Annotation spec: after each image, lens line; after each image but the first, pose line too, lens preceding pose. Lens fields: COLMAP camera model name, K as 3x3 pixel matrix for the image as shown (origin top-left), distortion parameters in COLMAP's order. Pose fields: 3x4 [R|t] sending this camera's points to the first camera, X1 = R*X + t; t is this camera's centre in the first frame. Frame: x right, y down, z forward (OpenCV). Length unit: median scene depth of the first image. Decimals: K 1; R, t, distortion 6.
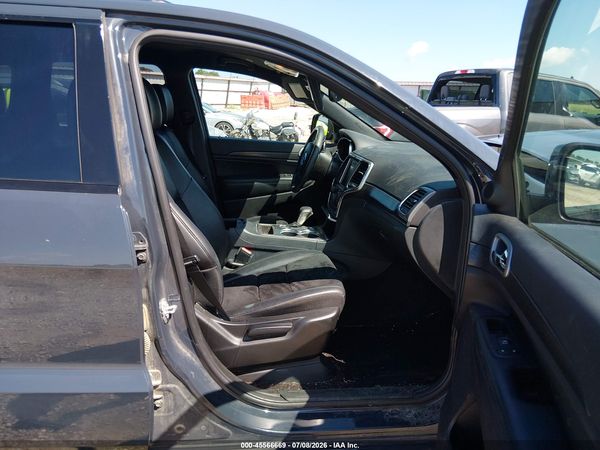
lens RADIAL K [[454.0, 0, 299.4], [0, 454.0, 224.4], [0, 0, 1]] dist [0.039050, -0.065925]
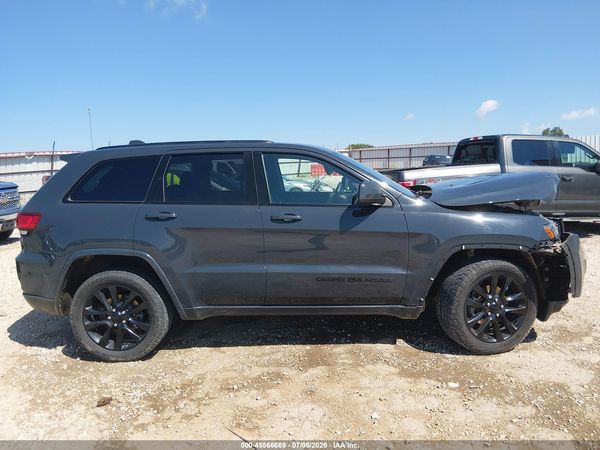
lens RADIAL K [[454.0, 0, 302.1], [0, 454.0, 222.9], [0, 0, 1]] dist [0.039050, -0.065925]
pose [[0.987184, -0.044322, -0.153310, 0.056226], [0.021756, 0.989067, -0.145851, 0.078759], [0.158098, 0.140646, 0.977355, -0.299996]]
